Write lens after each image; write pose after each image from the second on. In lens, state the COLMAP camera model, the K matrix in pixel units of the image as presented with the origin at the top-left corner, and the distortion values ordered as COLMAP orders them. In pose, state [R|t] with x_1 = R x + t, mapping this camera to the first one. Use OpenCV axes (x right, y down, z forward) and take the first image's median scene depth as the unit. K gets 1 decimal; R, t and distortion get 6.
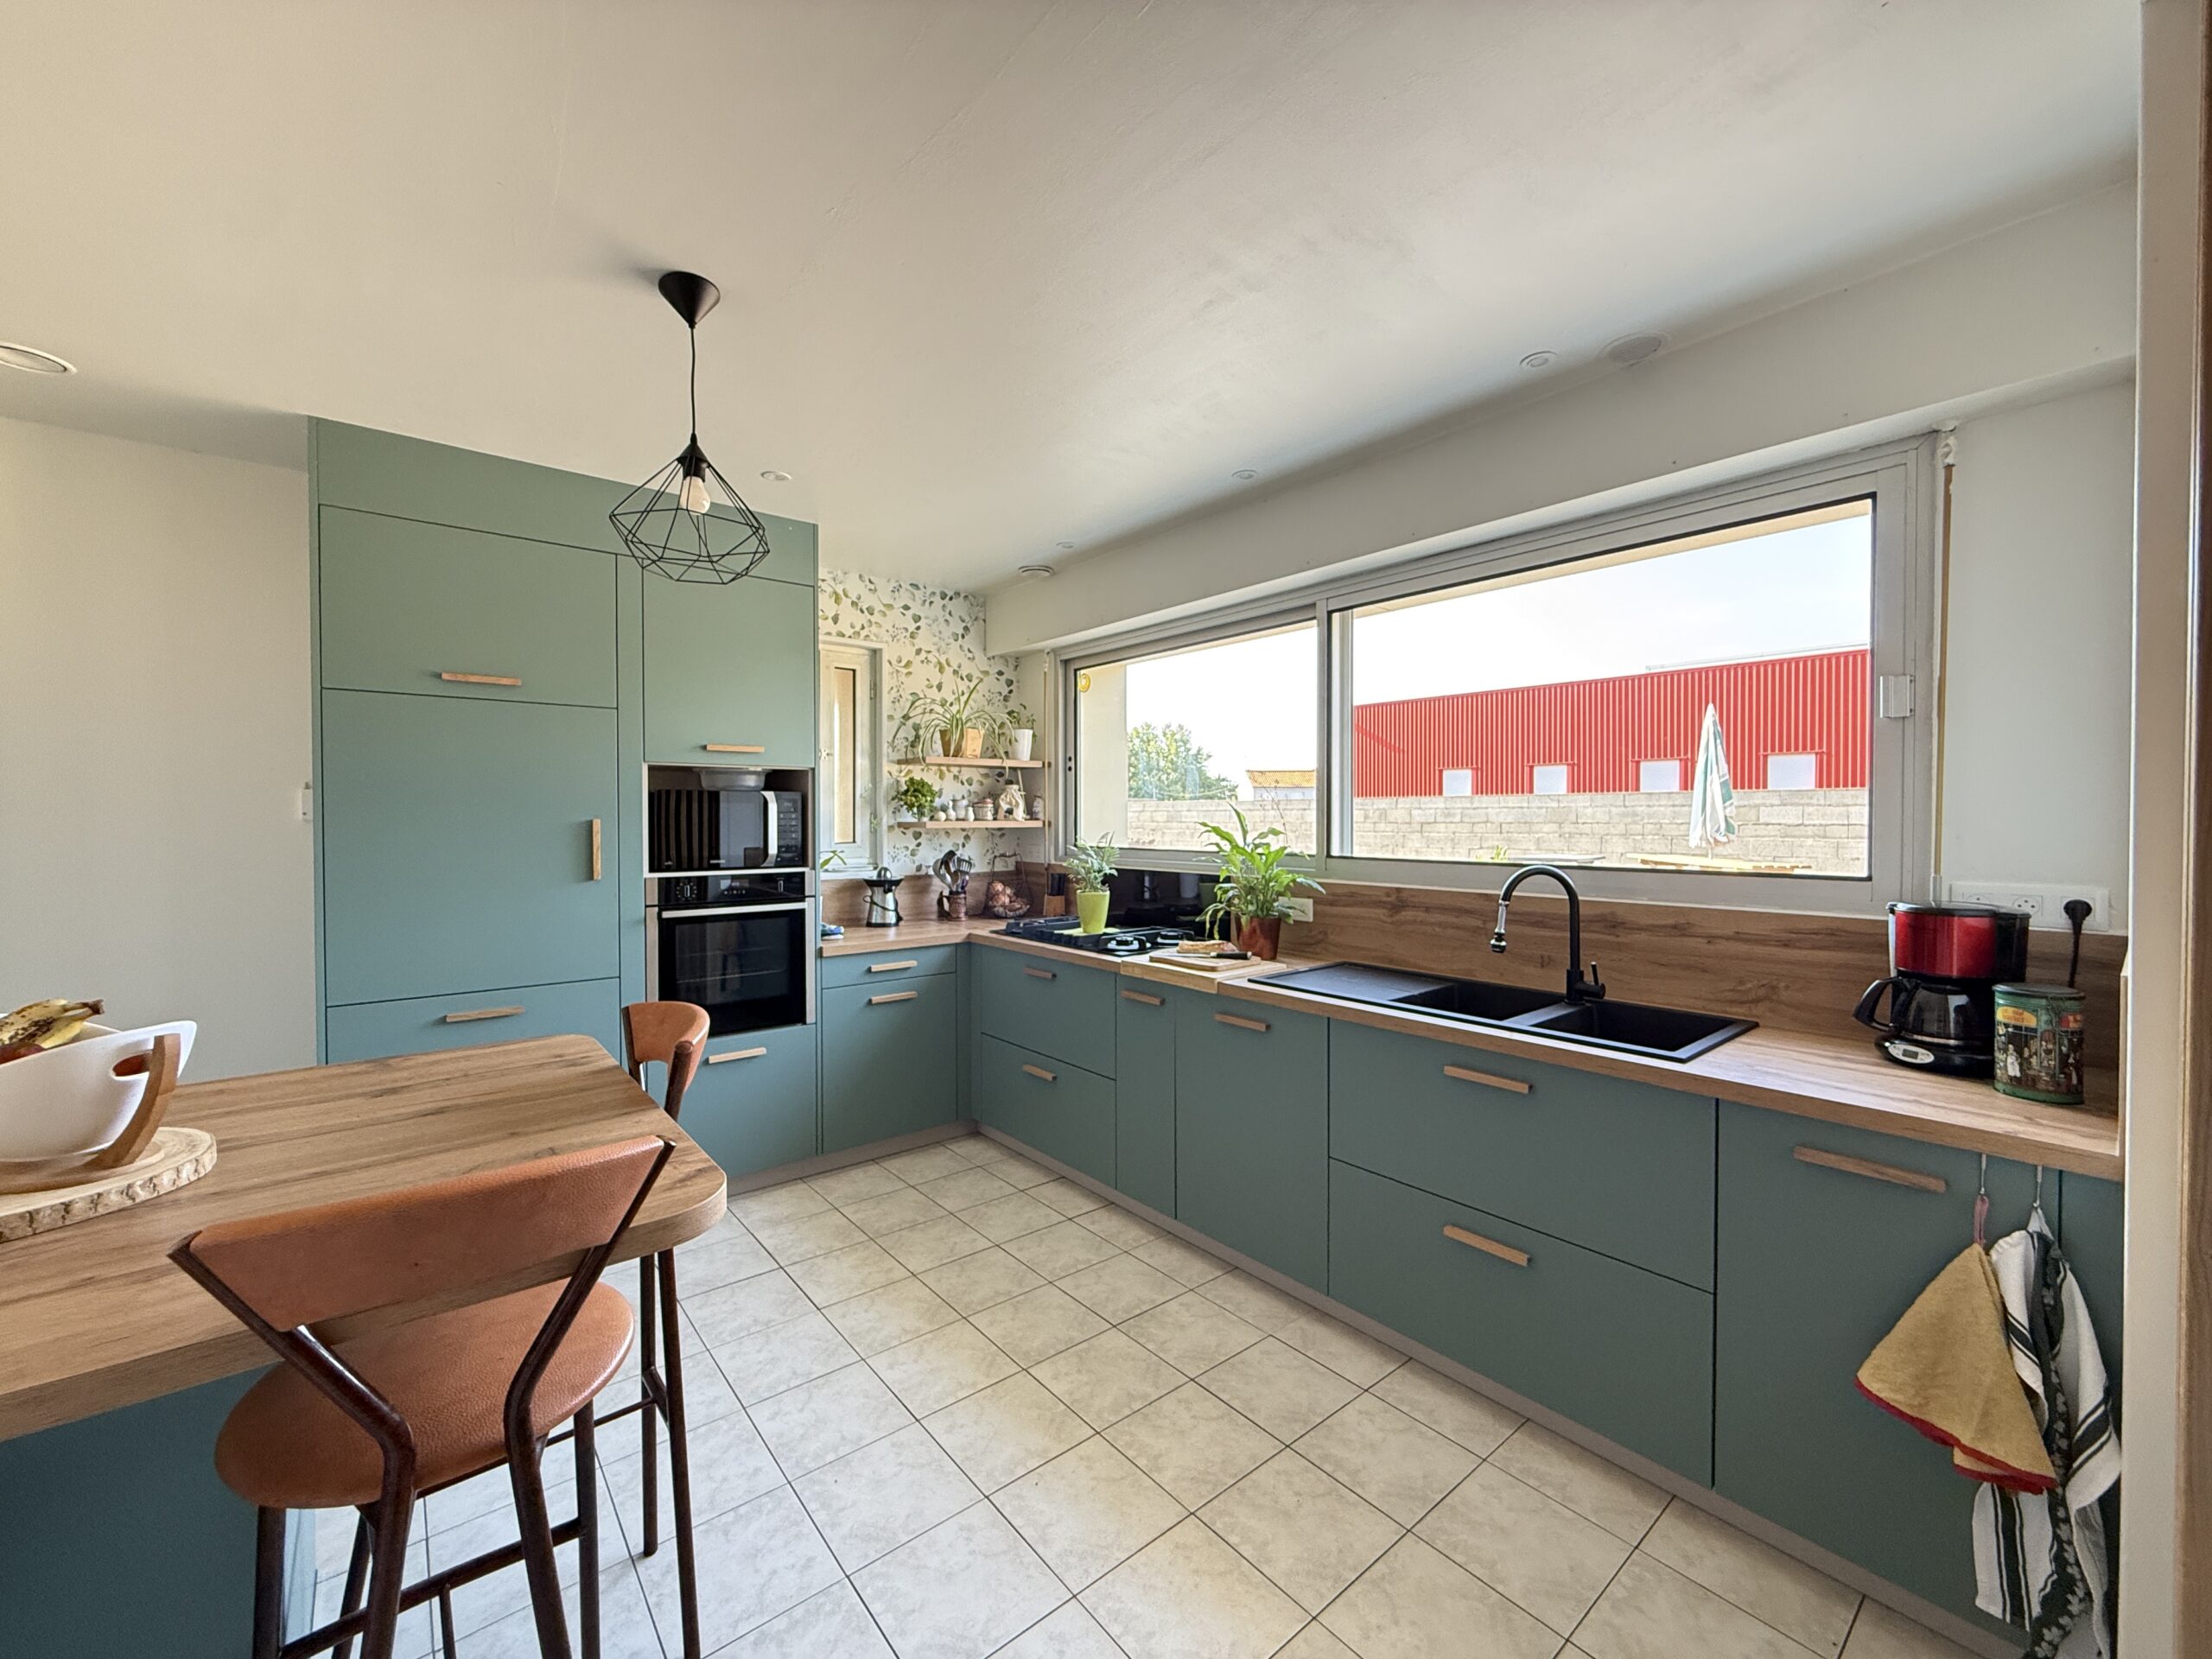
lens RADIAL K [[880.1, 0, 1098.9], [0, 880.1, 829.9], [0, 0, 1]] dist [-0.001159, 0.000066]
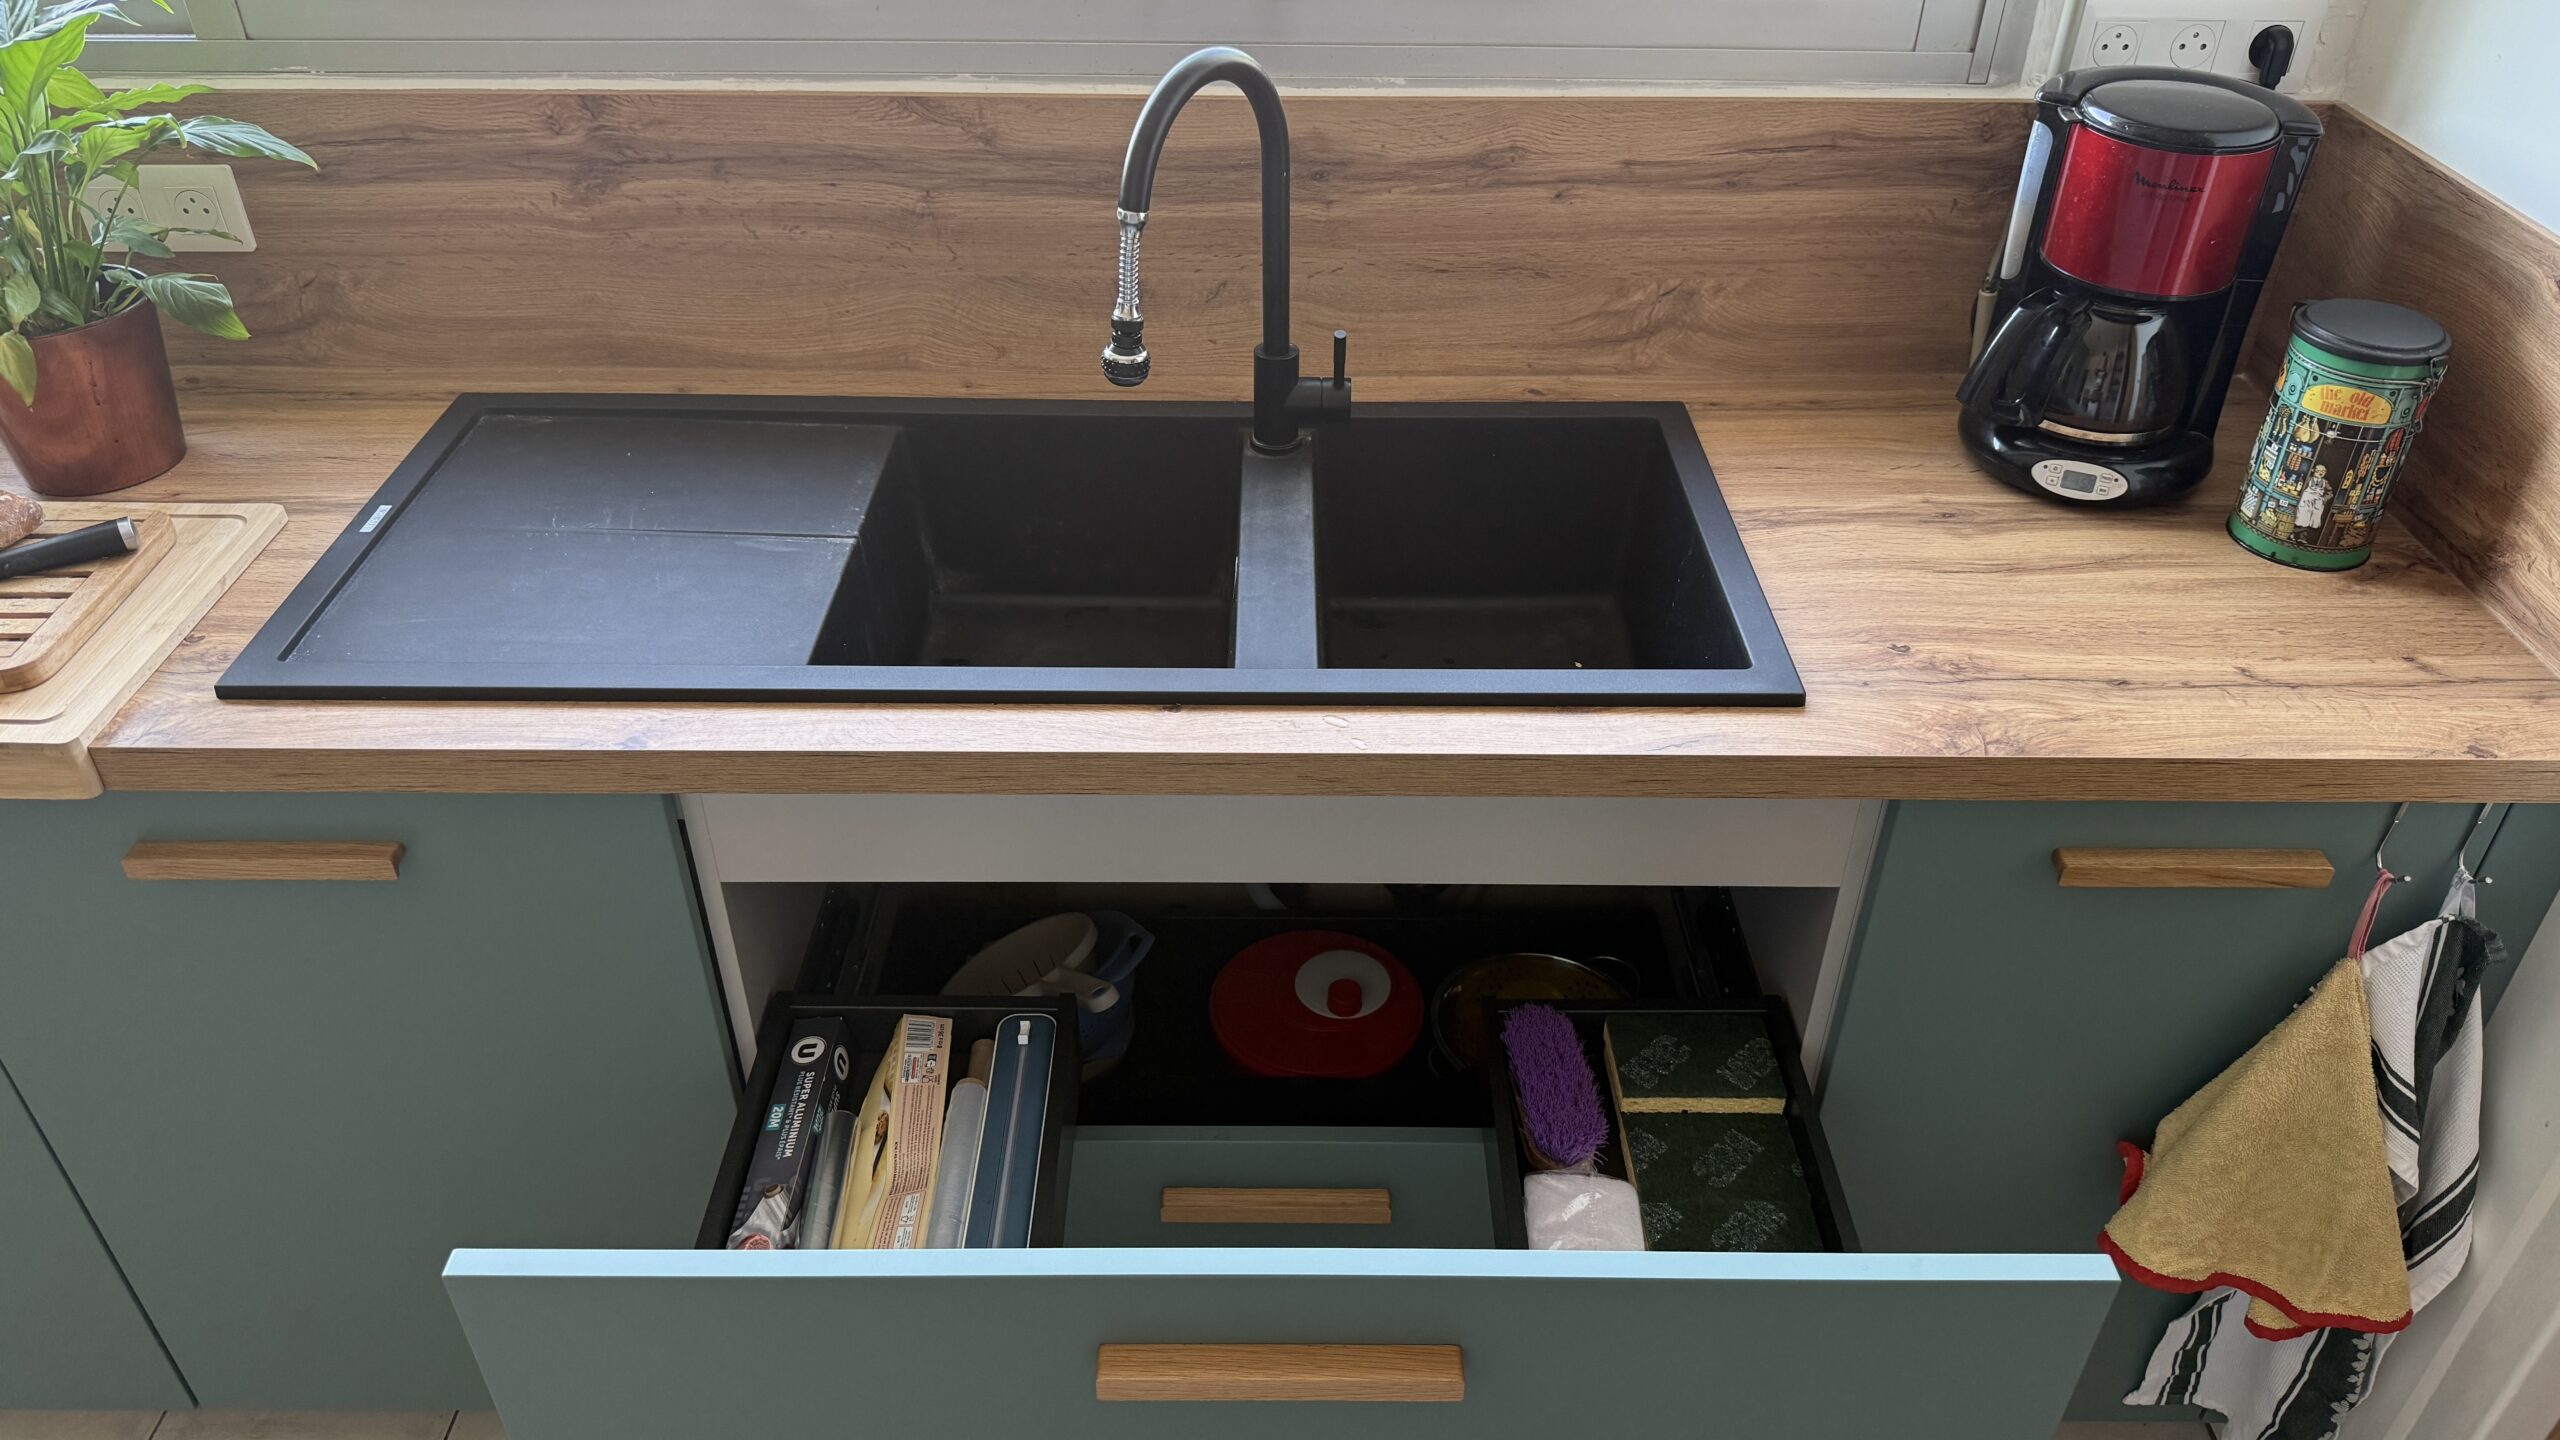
lens RADIAL K [[1782.2, 0, 1274.8], [0, 1782.2, 726.2], [0, 0, 1]] dist [0.124625, -0.219513]
pose [[0.631198, -0.447005, 0.633857, 0.028562], [0.003571, 0.818891, 0.573938, -0.082130], [-0.775613, -0.360005, 0.518479, 0.414511]]
